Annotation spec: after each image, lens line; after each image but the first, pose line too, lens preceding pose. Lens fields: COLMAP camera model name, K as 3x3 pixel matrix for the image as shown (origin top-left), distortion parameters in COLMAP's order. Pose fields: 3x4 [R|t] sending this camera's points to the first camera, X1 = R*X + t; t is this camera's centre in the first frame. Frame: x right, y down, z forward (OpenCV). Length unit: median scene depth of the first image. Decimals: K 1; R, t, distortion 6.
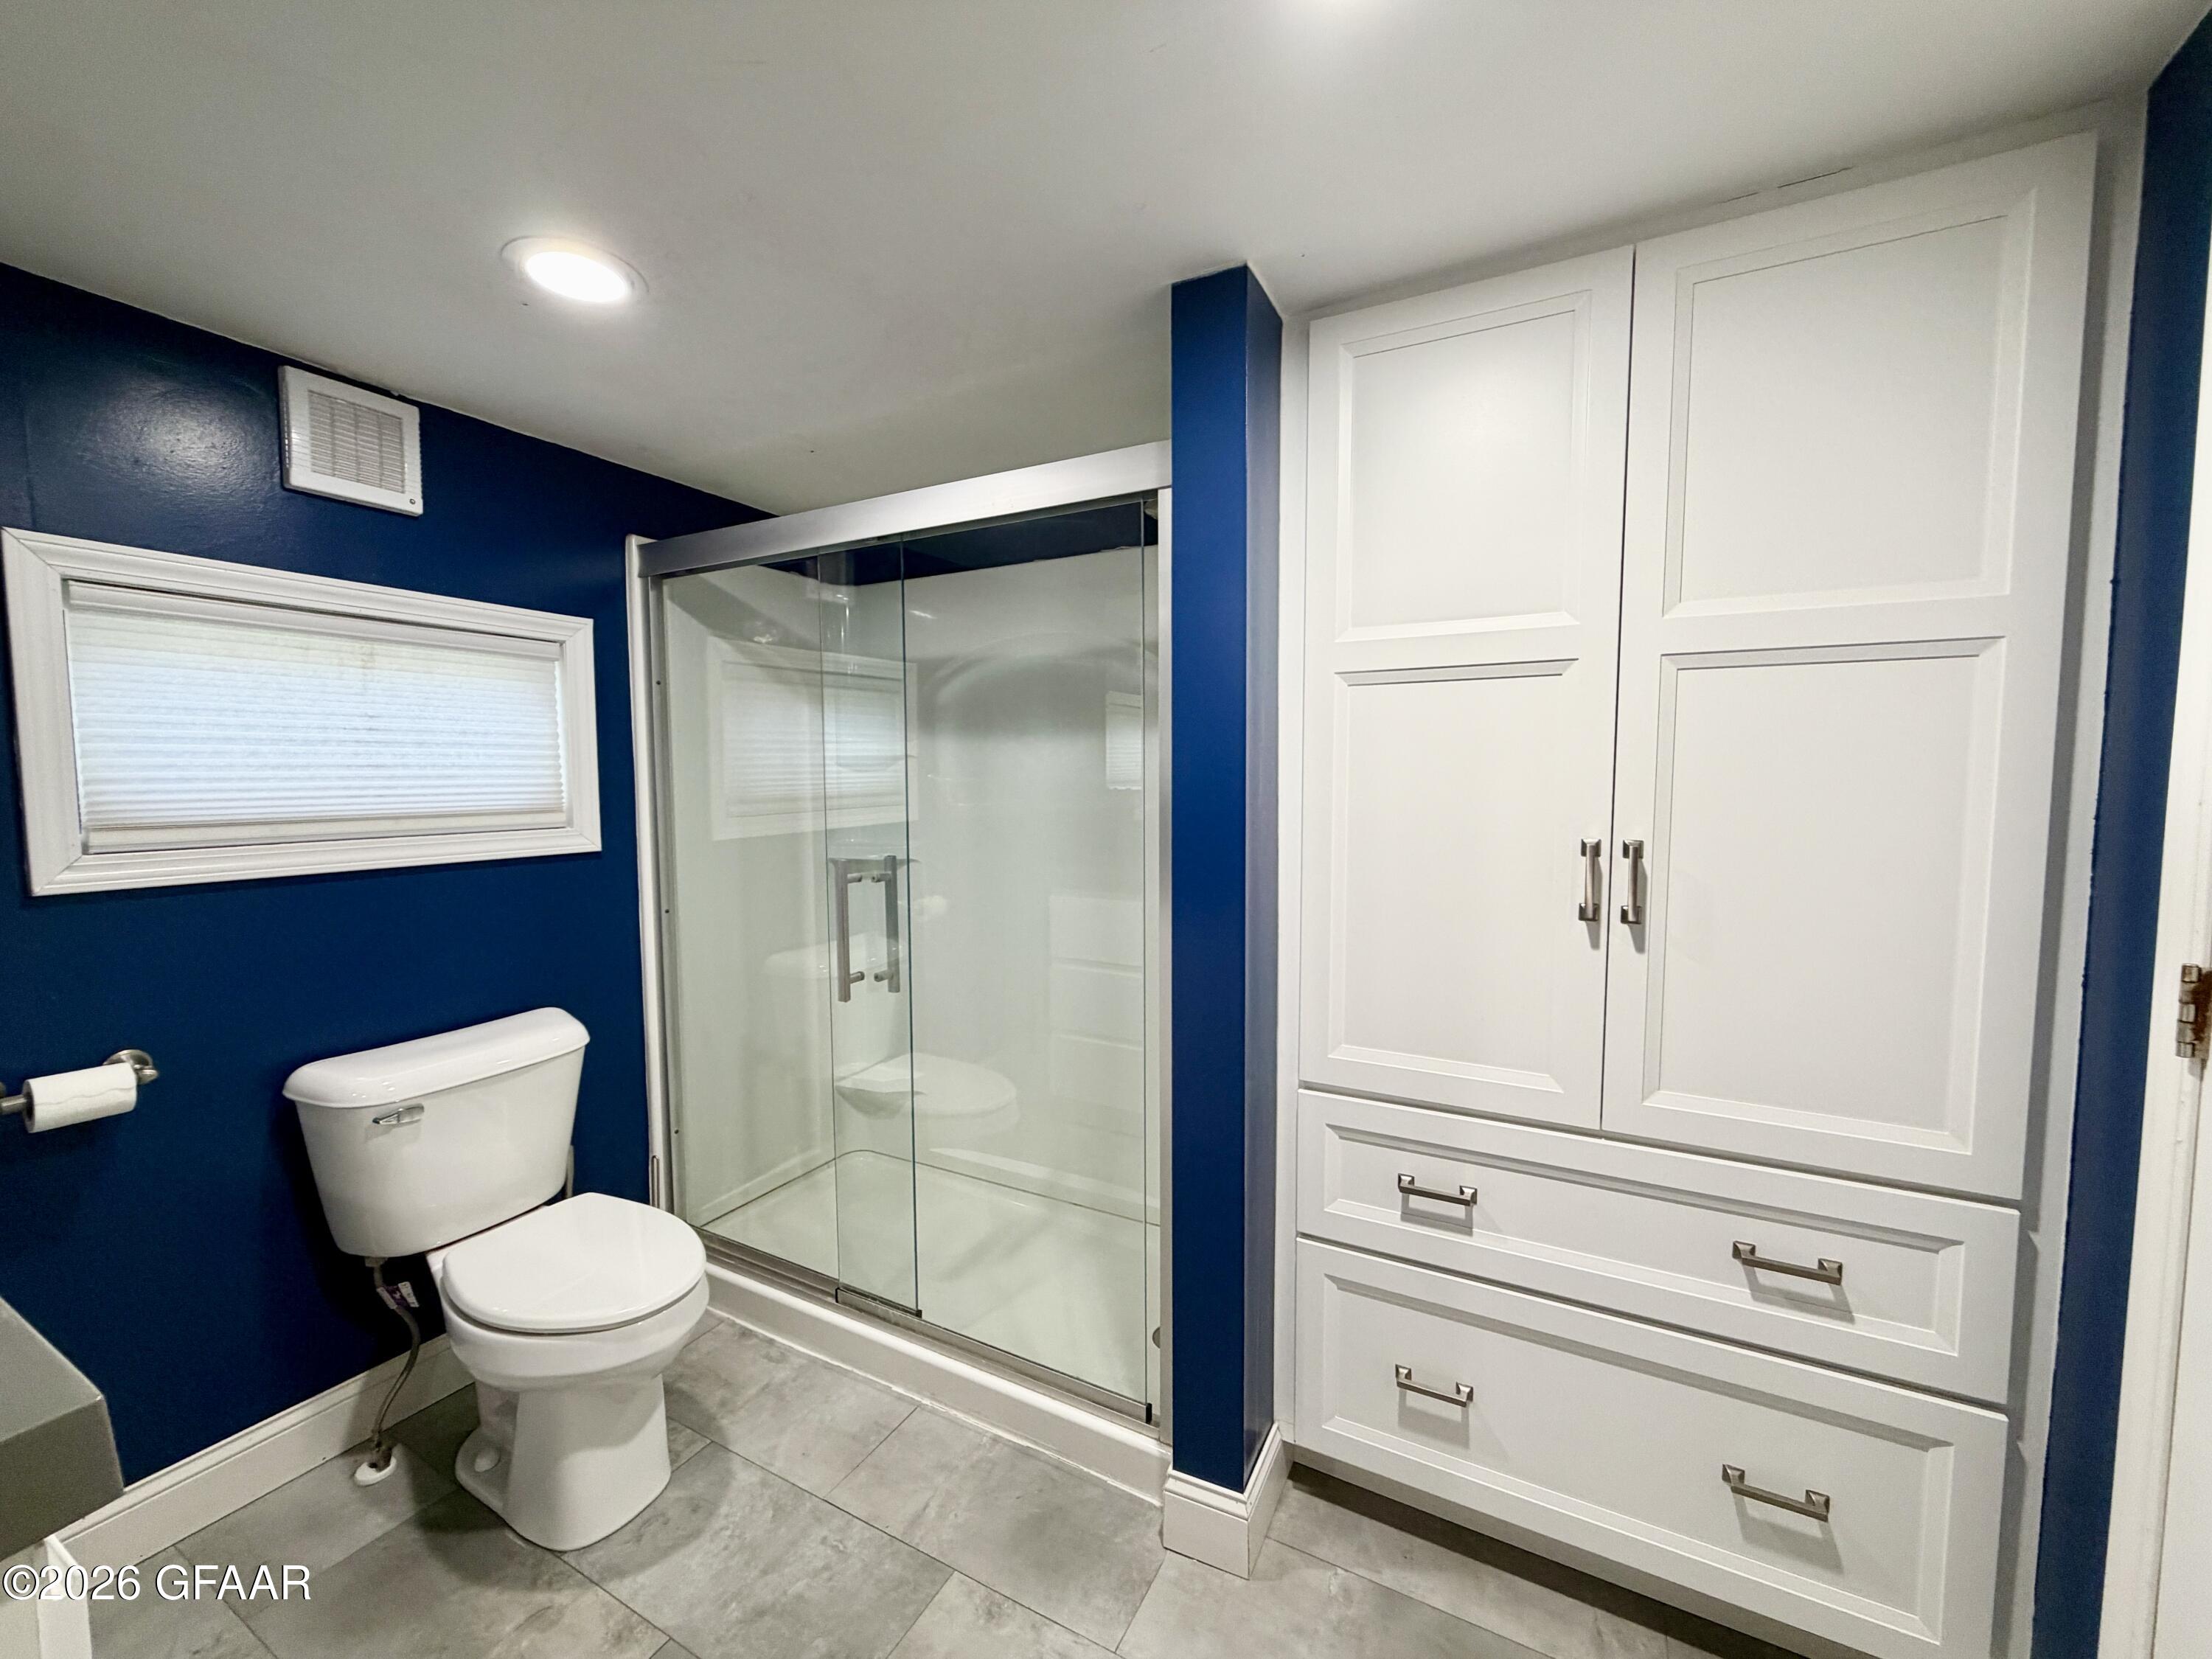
lens RADIAL K [[883.5, 0, 1101.5], [0, 883.5, 829.0], [0, 0, 1]] dist [0.000748, 0.000244]
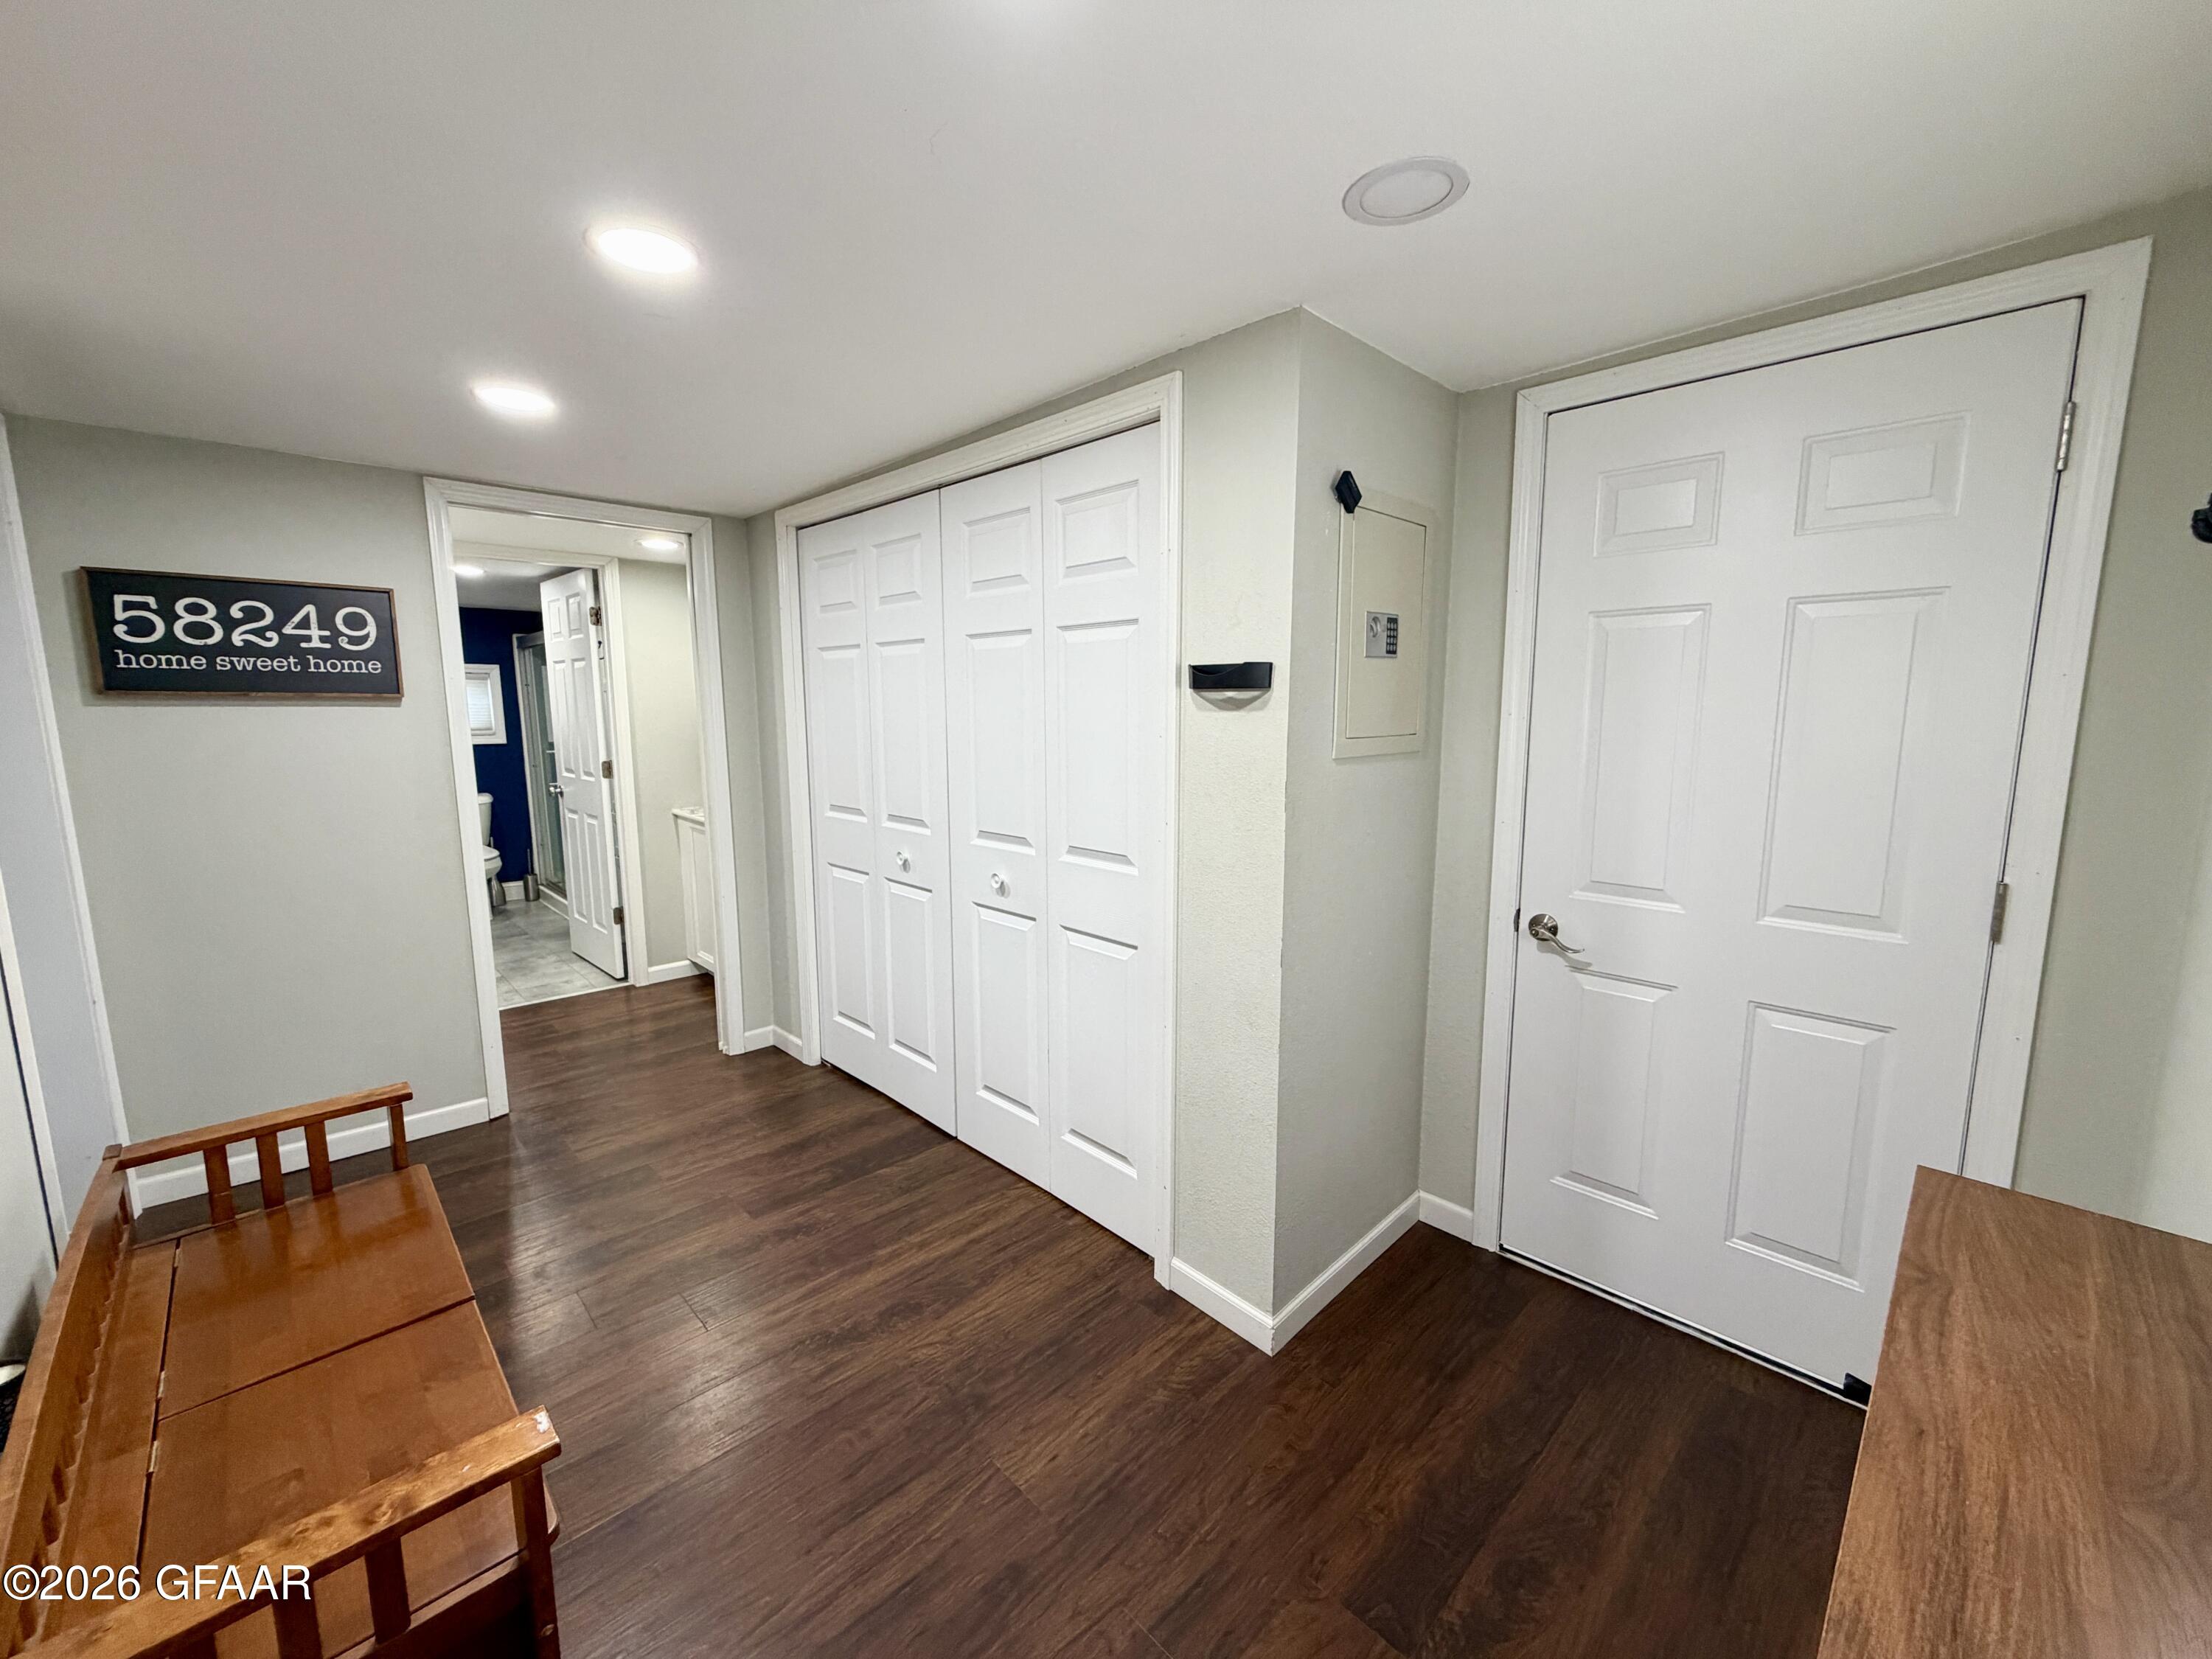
lens RADIAL K [[883.5, 0, 1101.5], [0, 883.5, 829.0], [0, 0, 1]] dist [0.000748, 0.000244]
pose [[0.953567, 0.045614, -0.297707, 2.918521], [-0.022640, 0.996524, 0.080167, 0.039178], [0.300329, -0.069704, 0.951285, -1.621932]]
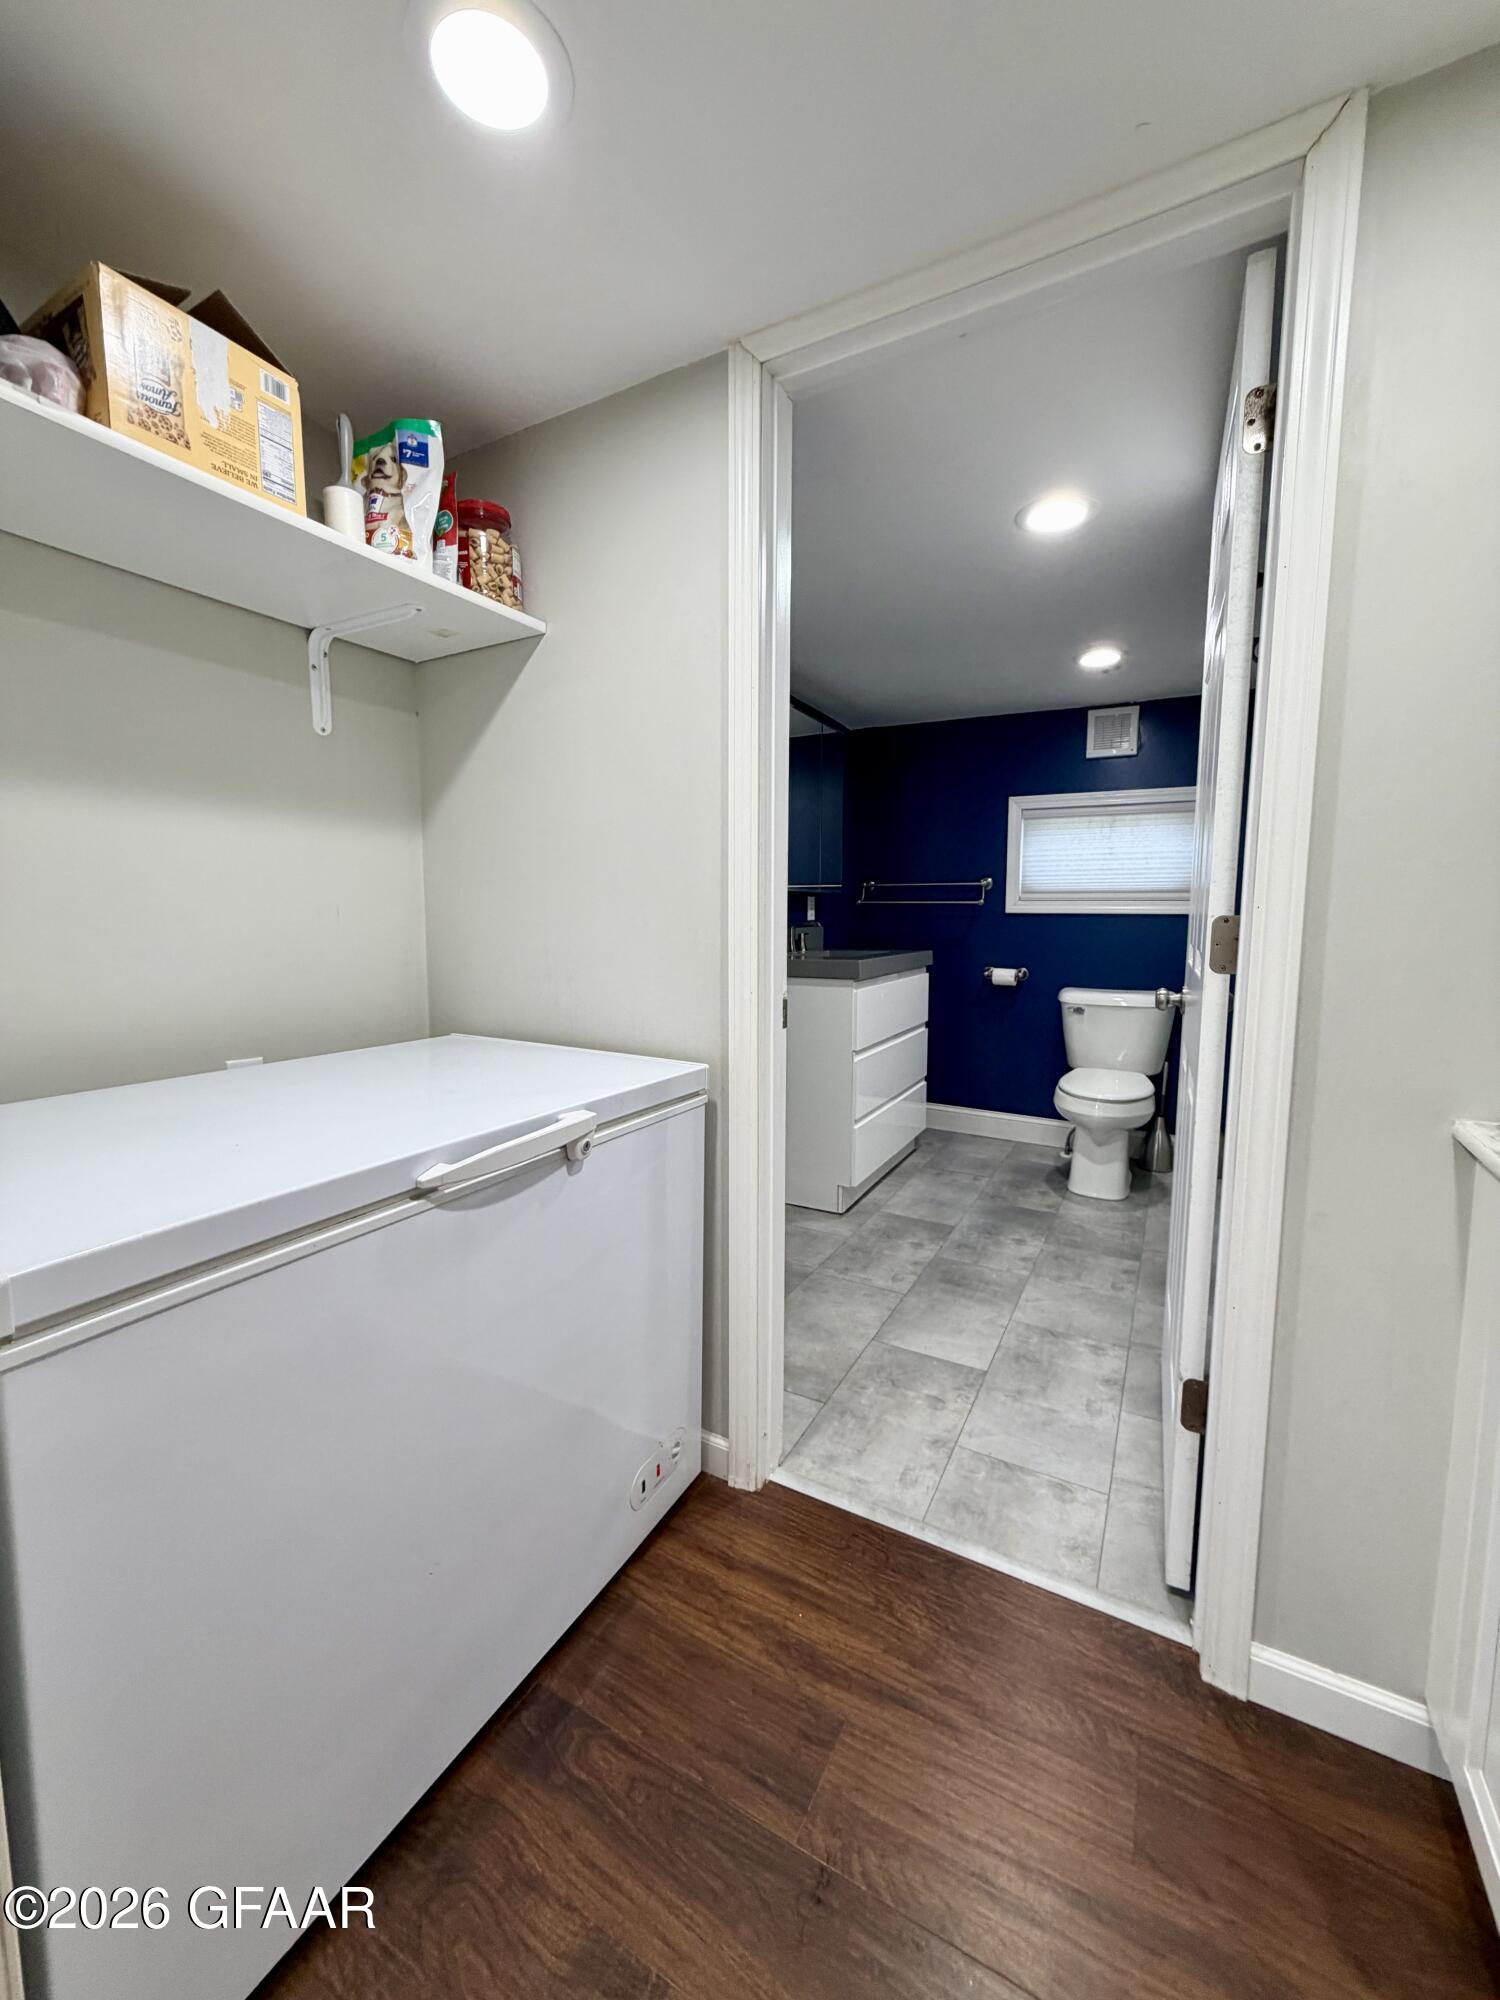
lens RADIAL K [[798.9, 0, 751.5], [0, 798.9, 996.2], [0, 0, 1]] dist [0.000748, 0.000244]
pose [[-0.001542, 0.106888, -0.994270, 1.399712], [-0.069590, 0.991849, 0.106736, 0.108452], [0.997574, 0.069356, 0.005909, 0.075740]]
